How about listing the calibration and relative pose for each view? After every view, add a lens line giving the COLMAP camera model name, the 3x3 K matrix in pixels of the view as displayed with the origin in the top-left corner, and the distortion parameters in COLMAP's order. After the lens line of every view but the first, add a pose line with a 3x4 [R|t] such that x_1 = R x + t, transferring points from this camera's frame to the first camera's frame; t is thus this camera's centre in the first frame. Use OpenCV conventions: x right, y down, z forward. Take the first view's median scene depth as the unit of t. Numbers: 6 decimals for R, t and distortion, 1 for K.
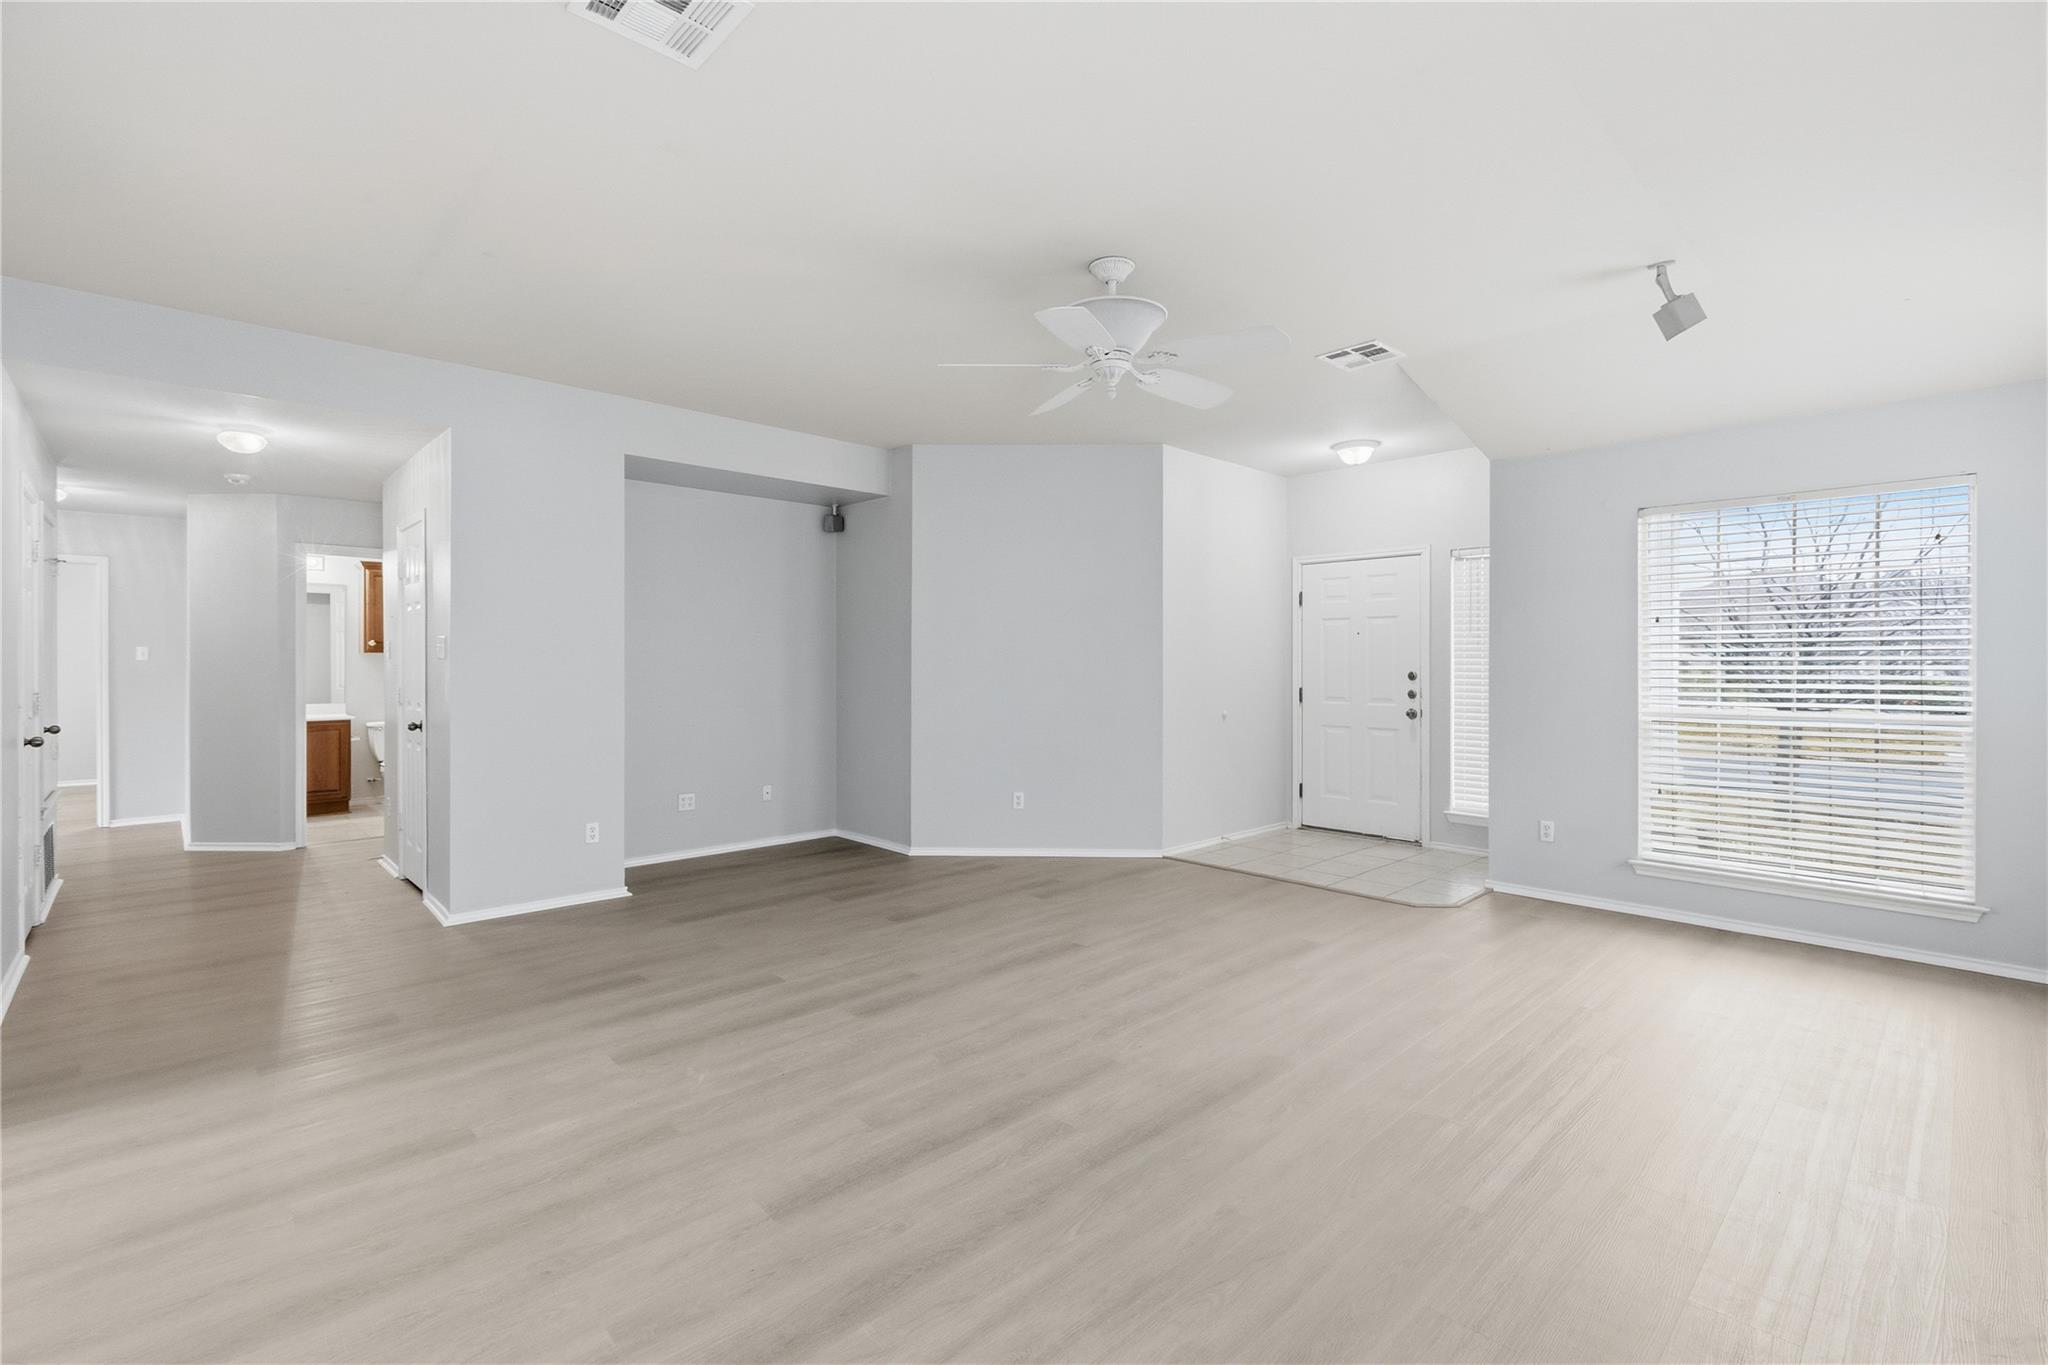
lens RADIAL K [[907.6, 0, 1018.8], [0, 907.6, 663.6], [0, 0, 1]] dist [-0.000465, -0.000760]
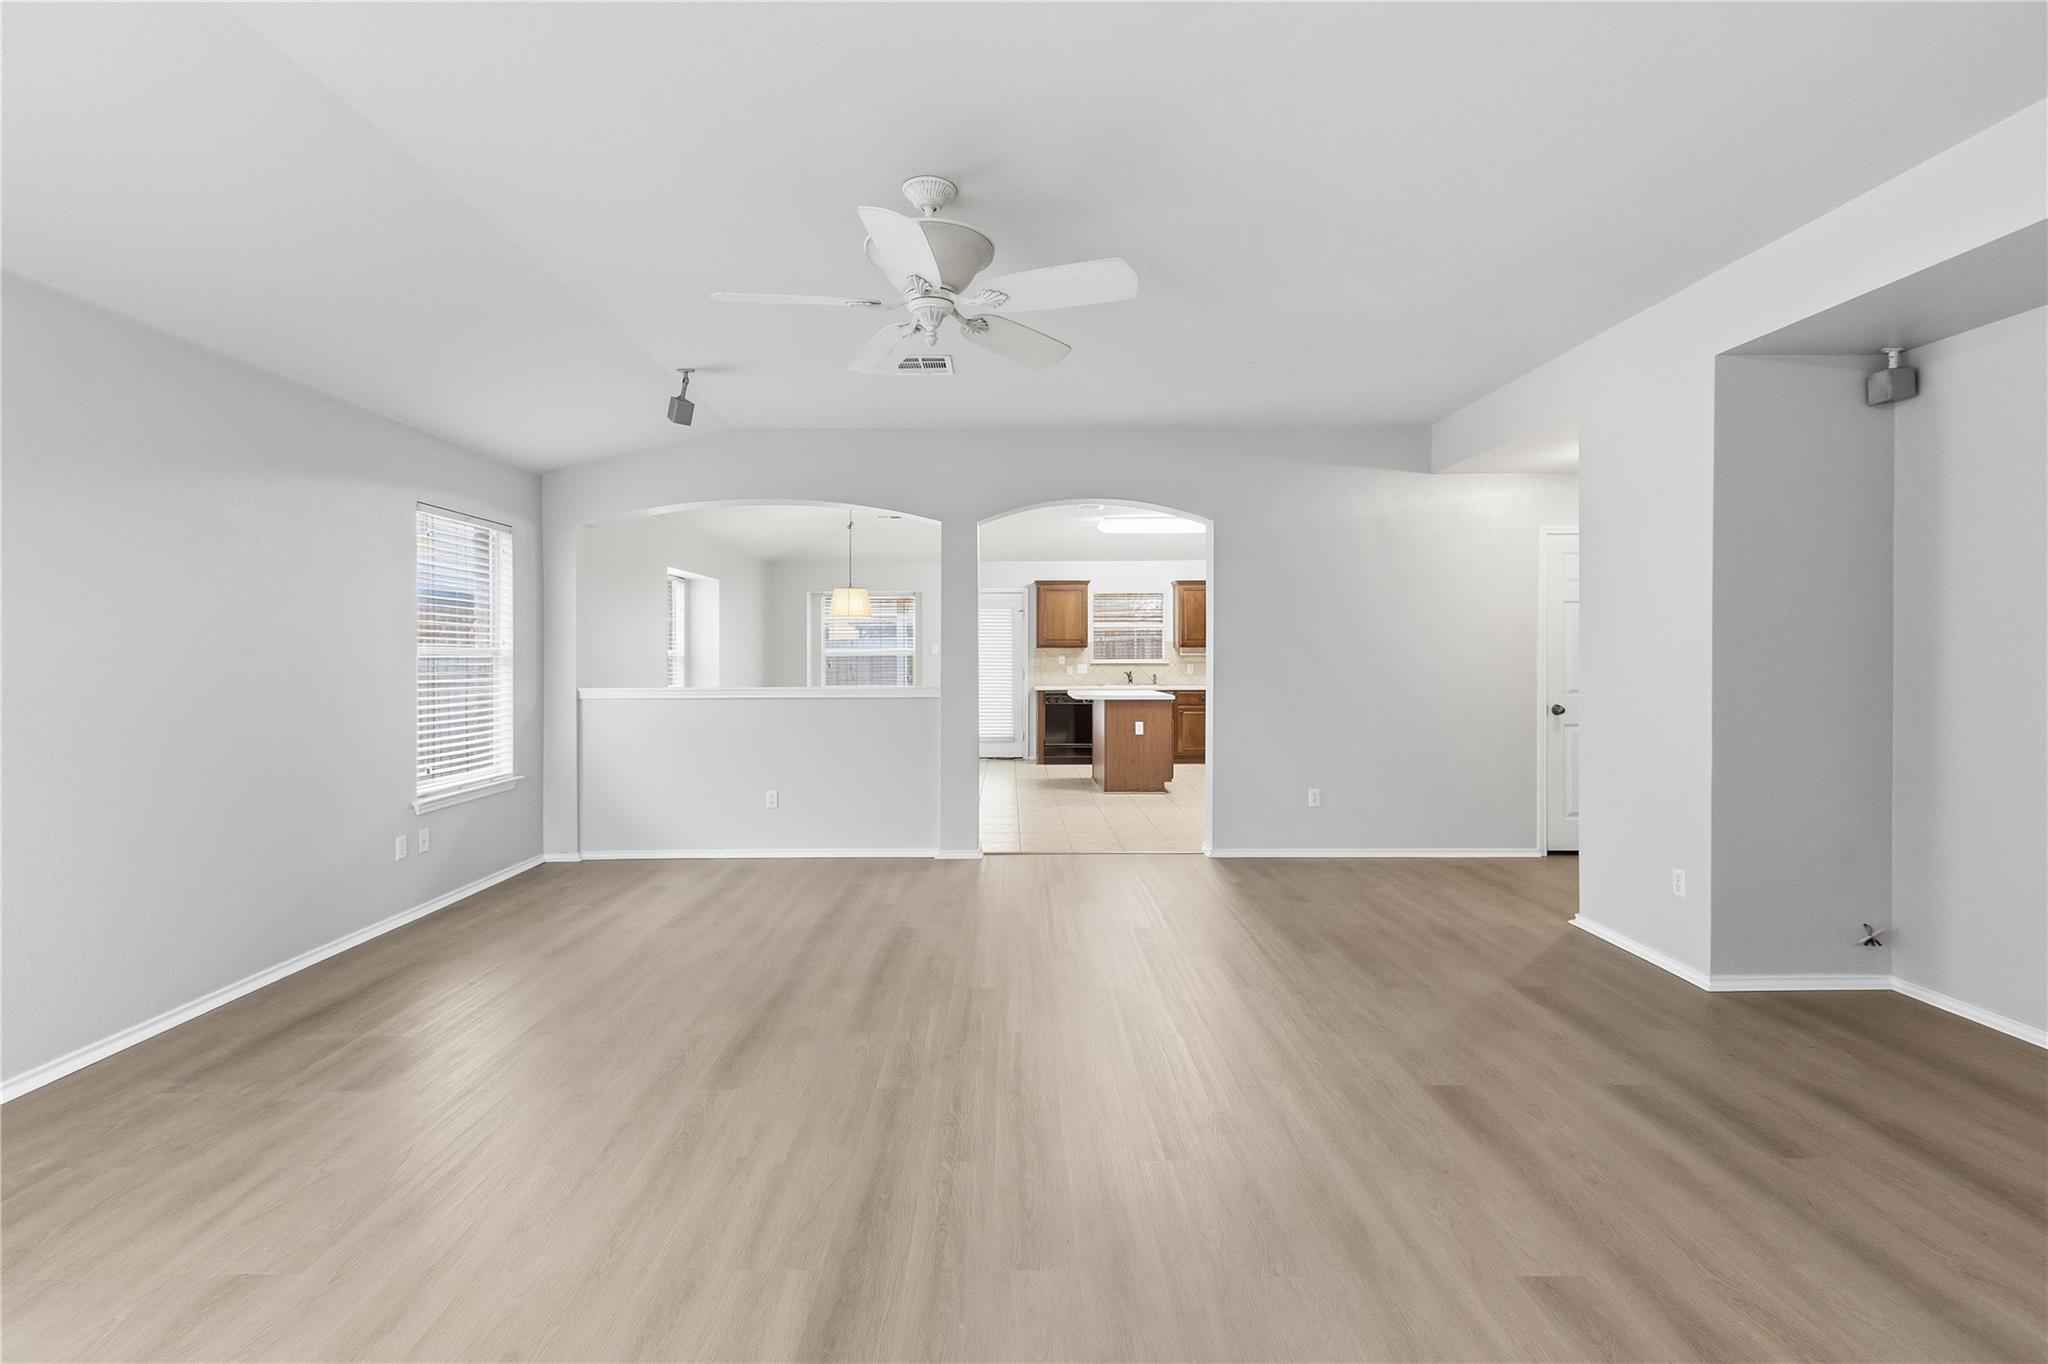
lens RADIAL K [[907.6, 0, 1018.8], [0, 907.6, 663.1], [0, 0, 1]] dist [-0.000465, -0.000760]
pose [[-0.683481, 0.008146, -0.729923, 0.475873], [0.000675, 0.999944, 0.010527, -0.002852], [0.729968, 0.006702, -0.683449, 1.177911]]
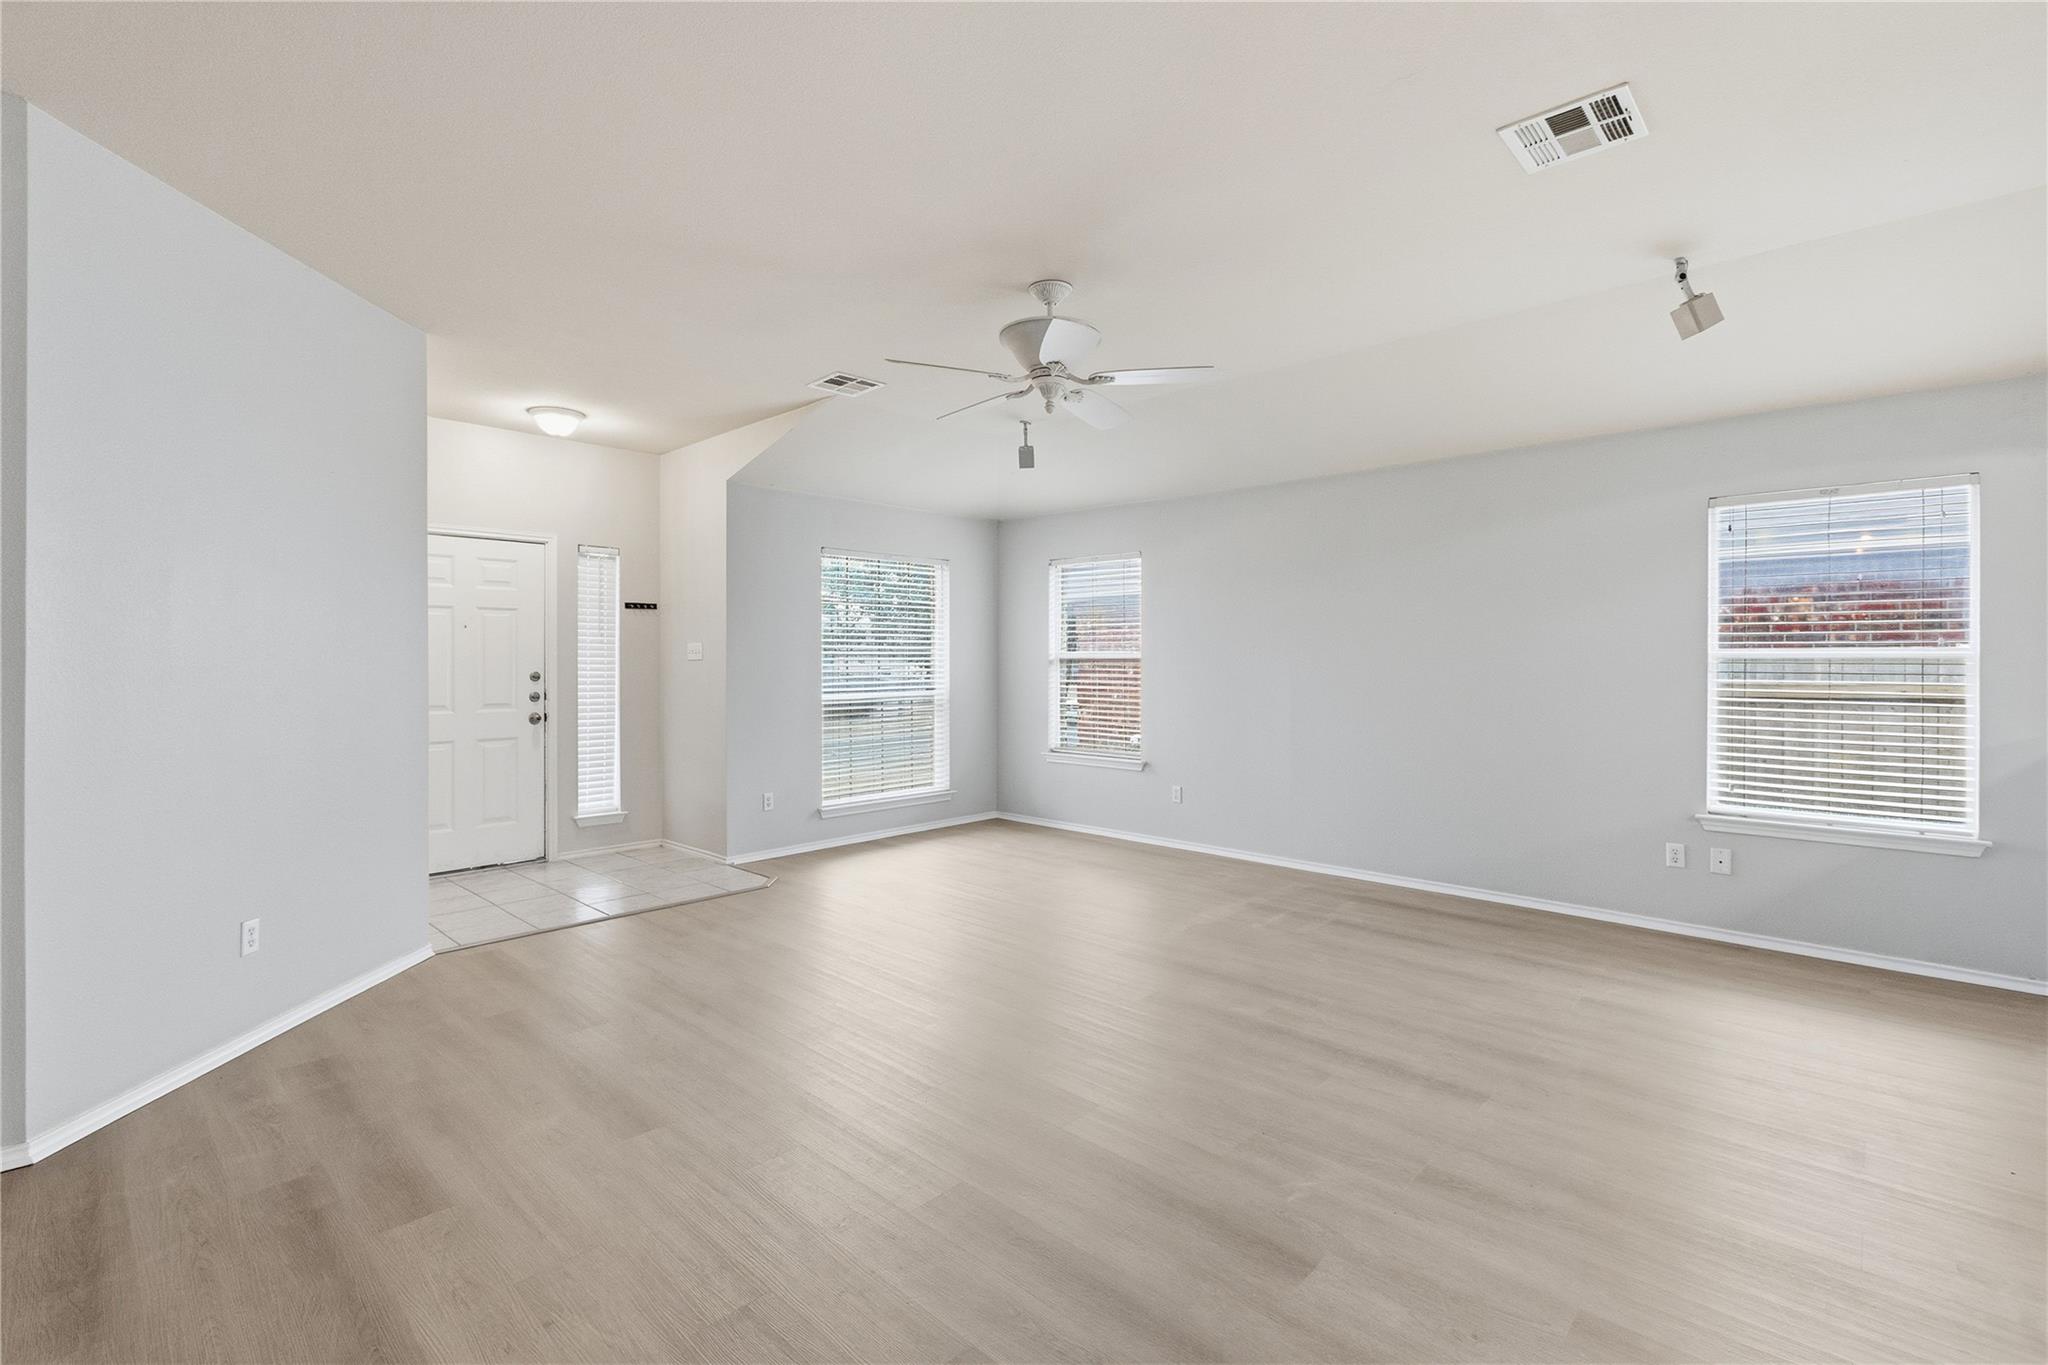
lens RADIAL K [[907.6, 0, 1018.8], [0, 907.6, 663.6], [0, 0, 1]] dist [-0.000465, -0.000760]
pose [[-0.052388, -0.003827, 0.998619, -0.687837], [0.000855, 0.999992, 0.003877, -0.003442], [-0.998626, 0.001057, -0.052384, 0.785717]]
